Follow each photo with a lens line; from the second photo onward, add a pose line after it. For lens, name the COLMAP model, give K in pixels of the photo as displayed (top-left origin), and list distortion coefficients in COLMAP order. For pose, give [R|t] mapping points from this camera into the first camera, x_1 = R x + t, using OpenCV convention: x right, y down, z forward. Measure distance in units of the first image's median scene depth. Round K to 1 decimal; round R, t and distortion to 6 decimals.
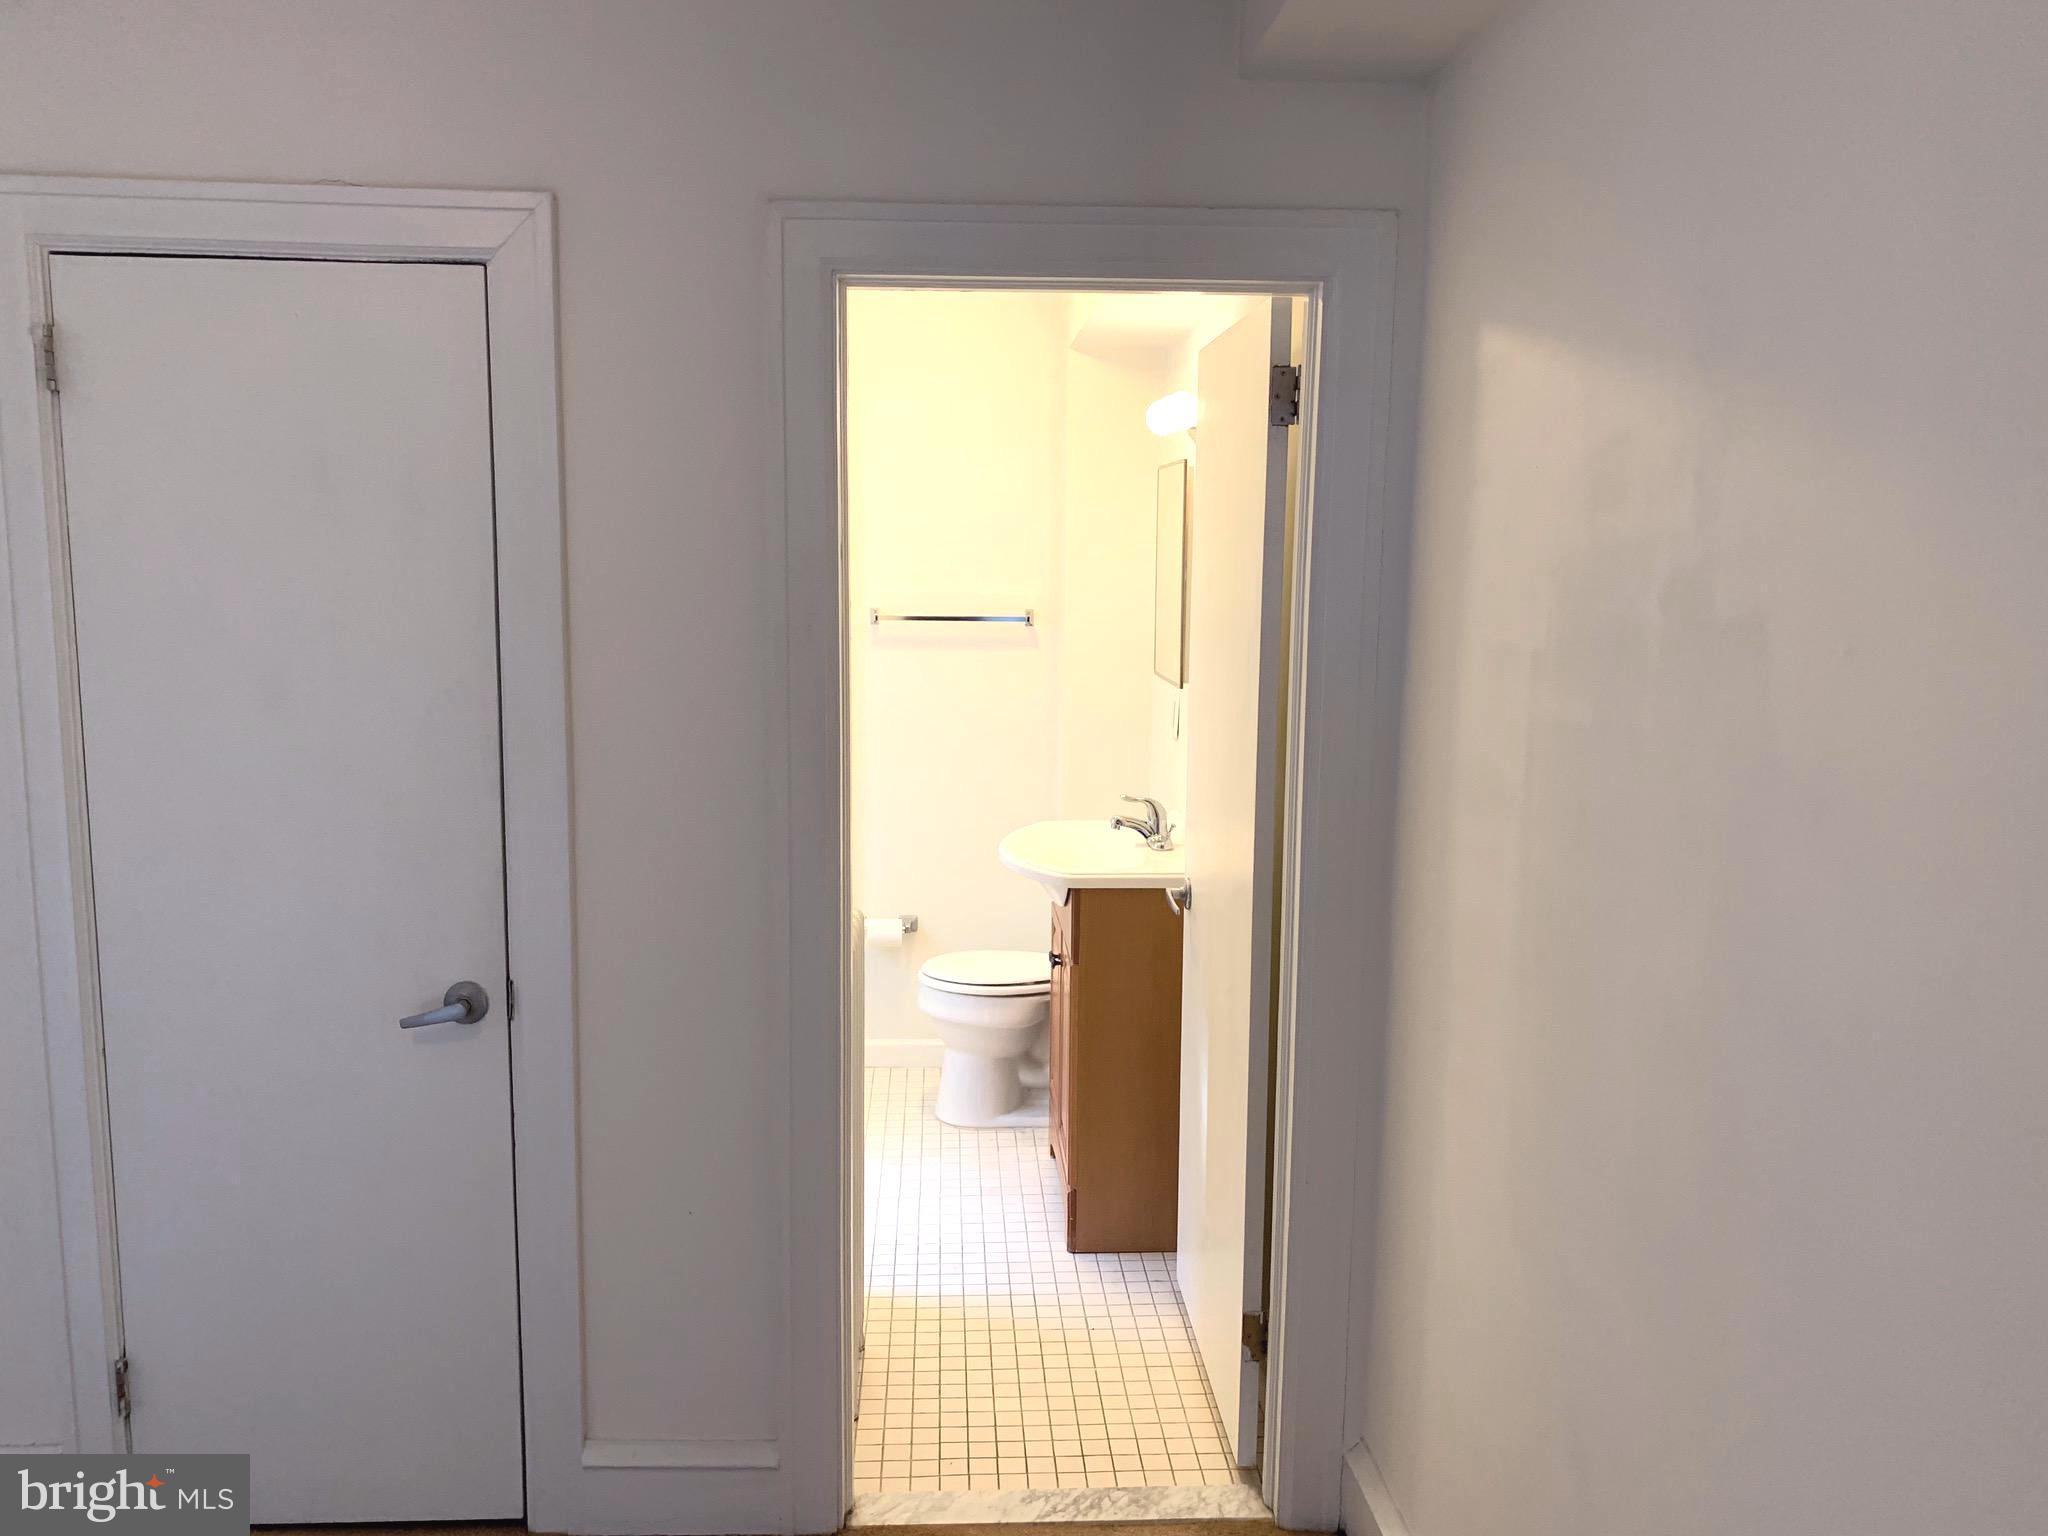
lens RADIAL K [[1562.3, 0, 1021.4], [0, 1562.3, 745.4], [0, 0, 1]] dist [0.030196, -0.036665]
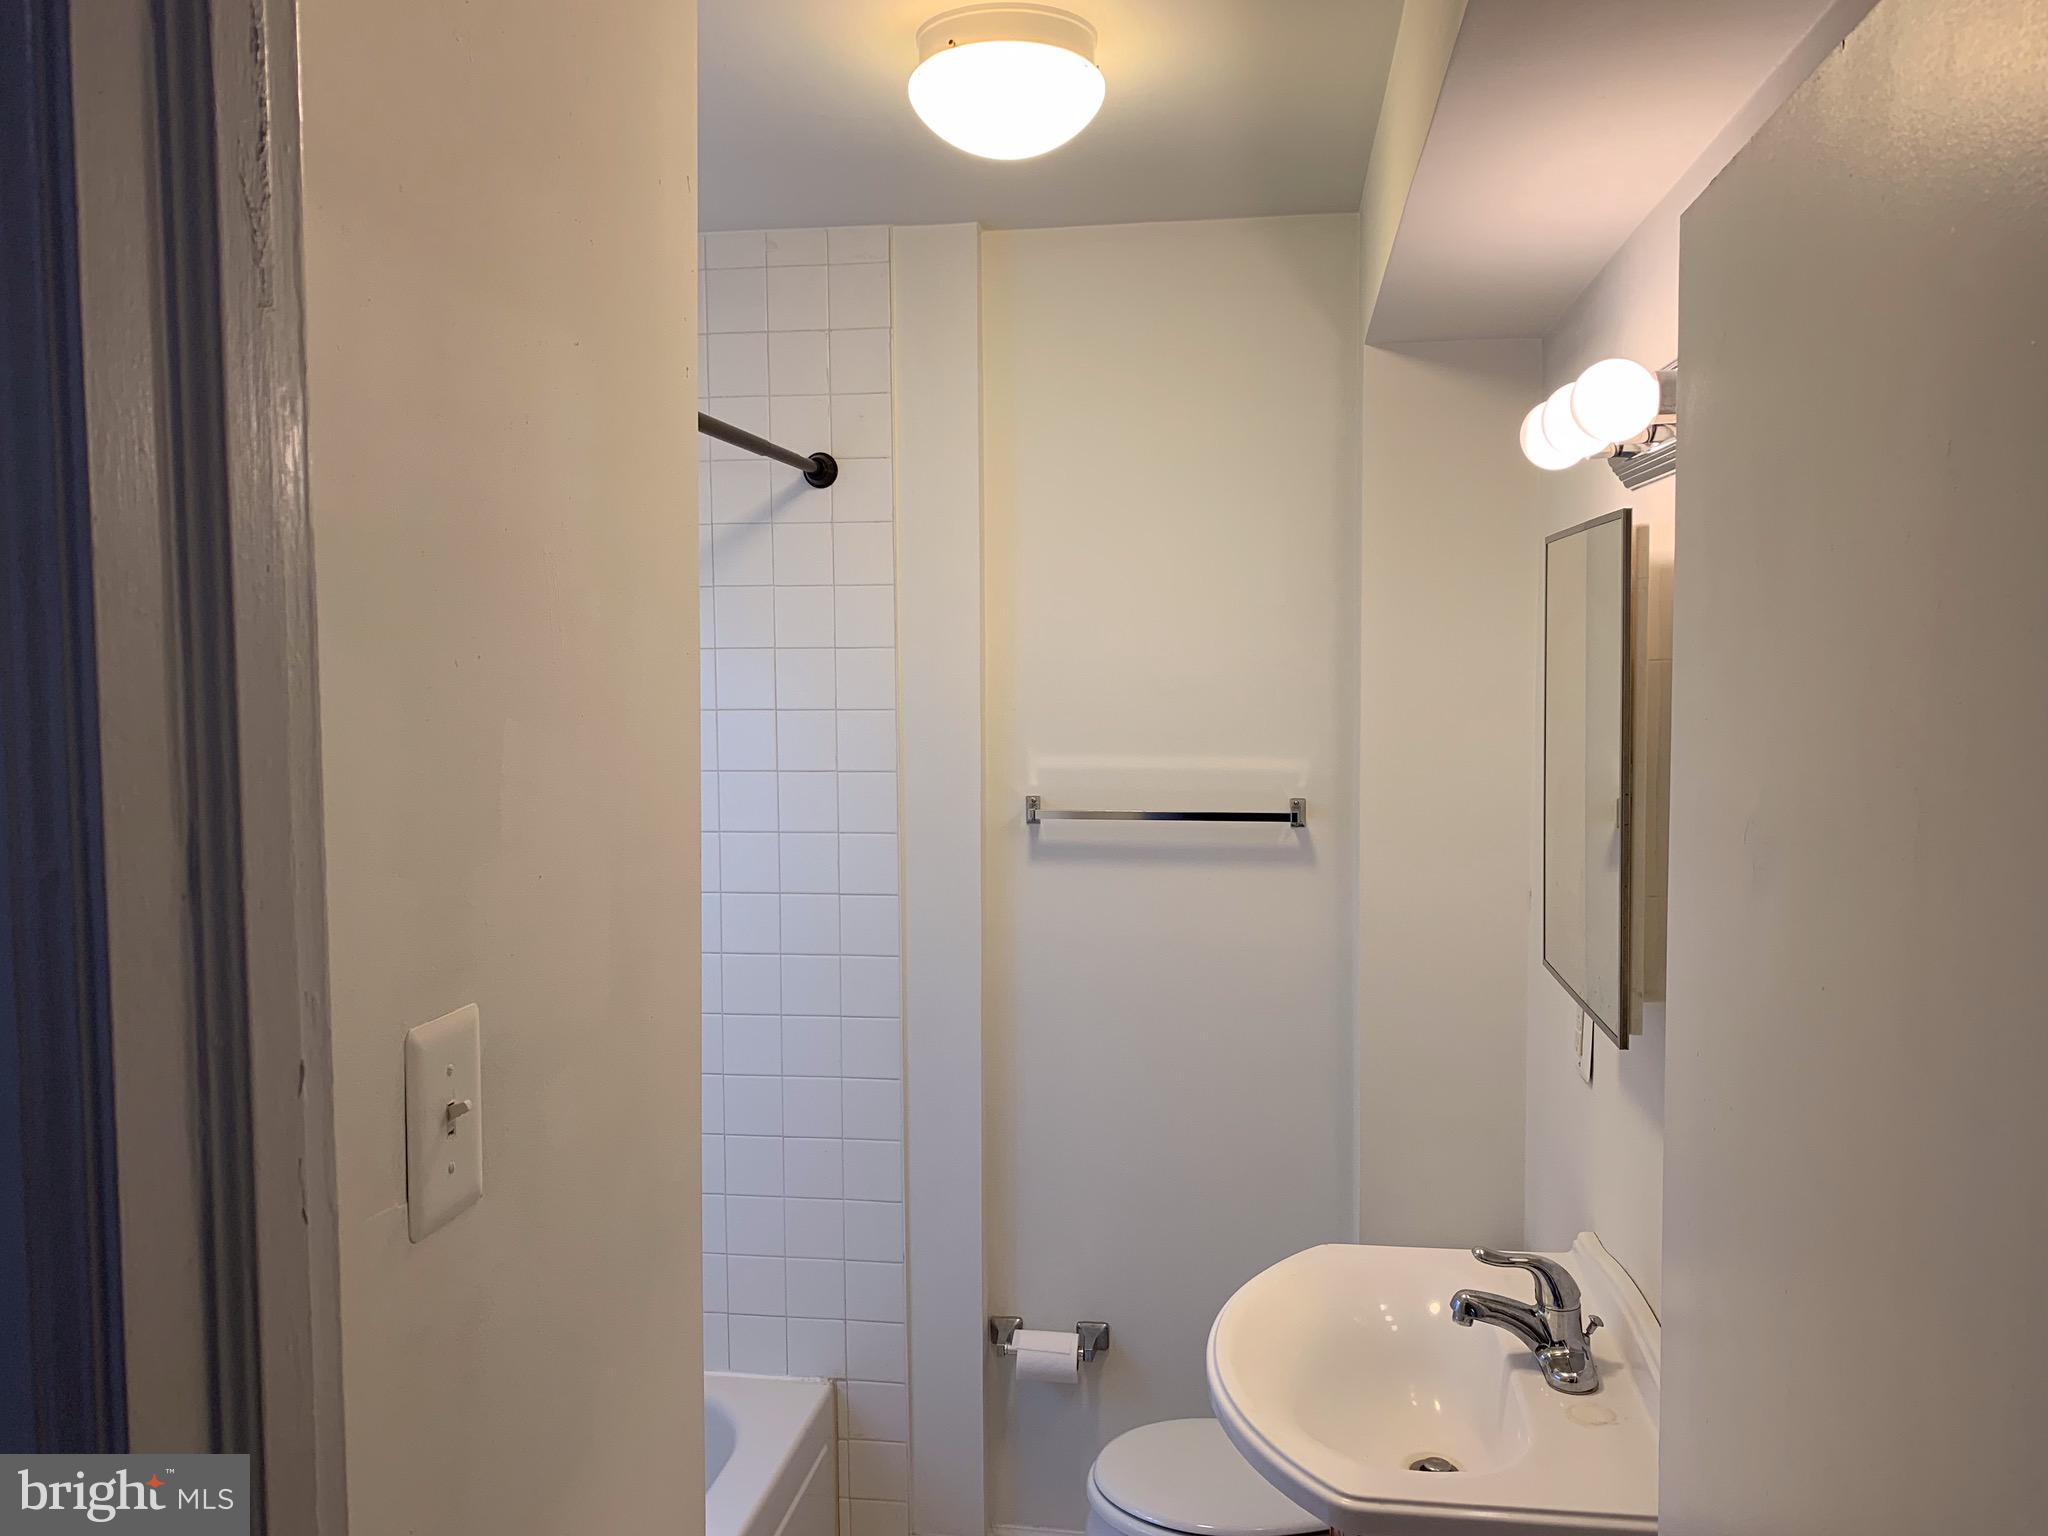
lens RADIAL K [[1562.3, 0, 1012.1], [0, 1562.3, 753.0], [0, 0, 1]] dist [0.030196, -0.036665]
pose [[0.977751, -0.004951, -0.209712, 0.034044], [-0.009276, 0.997723, -0.066804, -0.096505], [0.209565, 0.067263, 0.975478, 0.618307]]
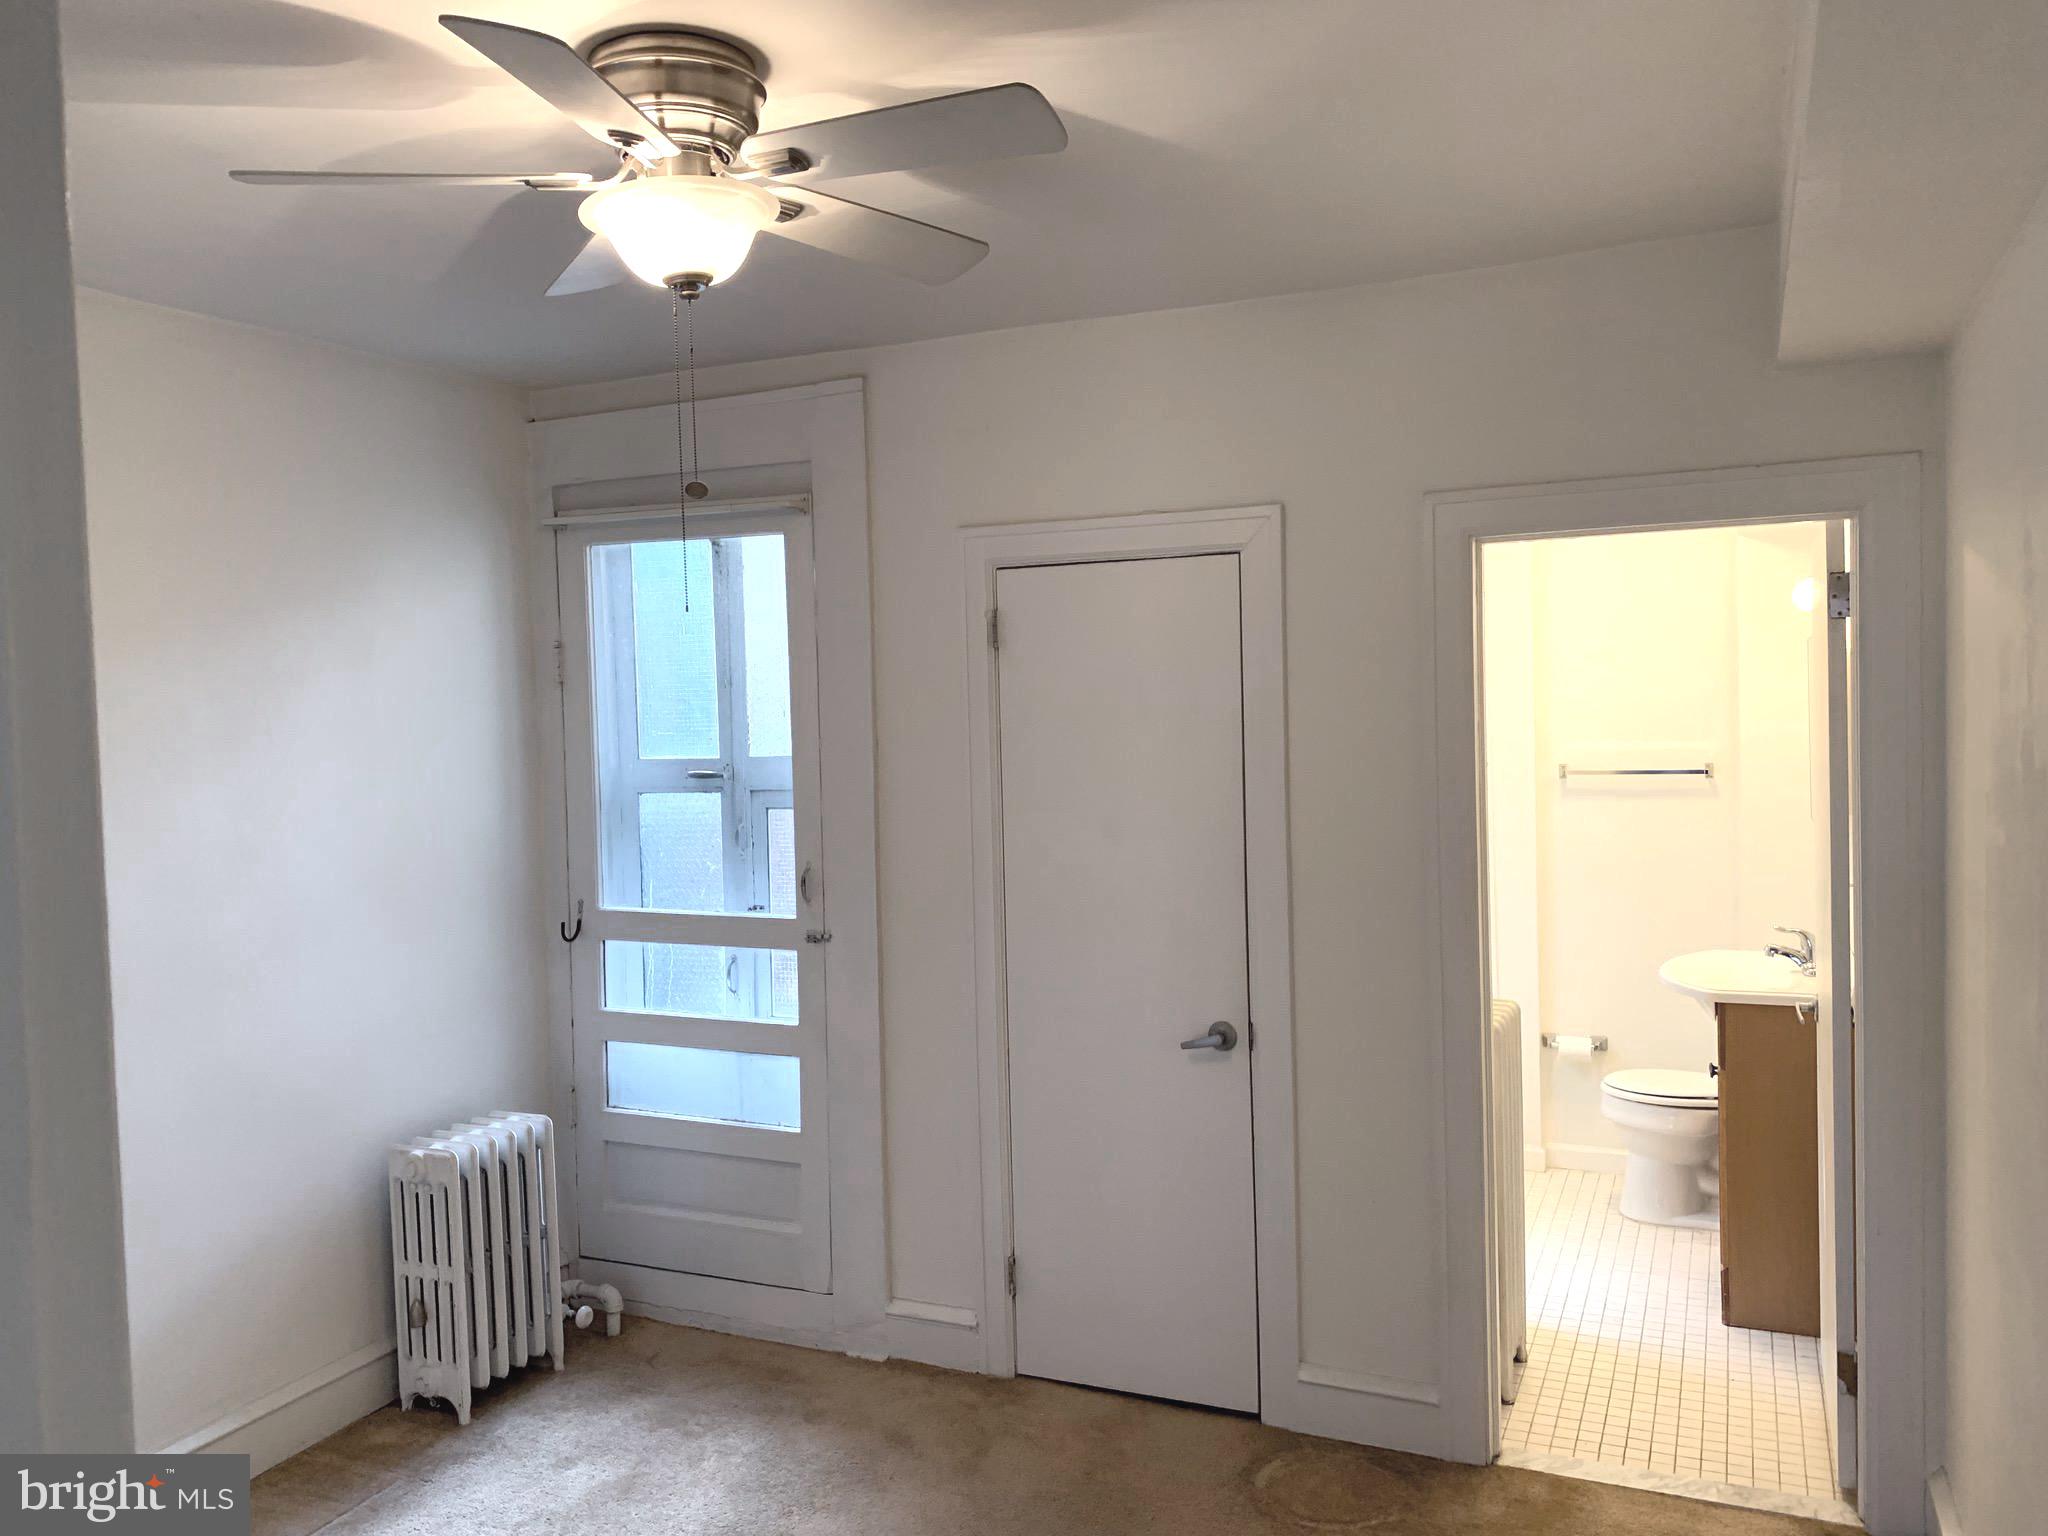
lens RADIAL K [[1562.3, 0, 1022.3], [0, 1562.3, 757.0], [0, 0, 1]] dist [0.030196, -0.036665]
pose [[0.887880, -0.019225, -0.459673, 0.126683], [-0.023299, 0.995966, -0.086656, 0.025224], [0.459484, 0.087650, 0.883850, -0.325341]]
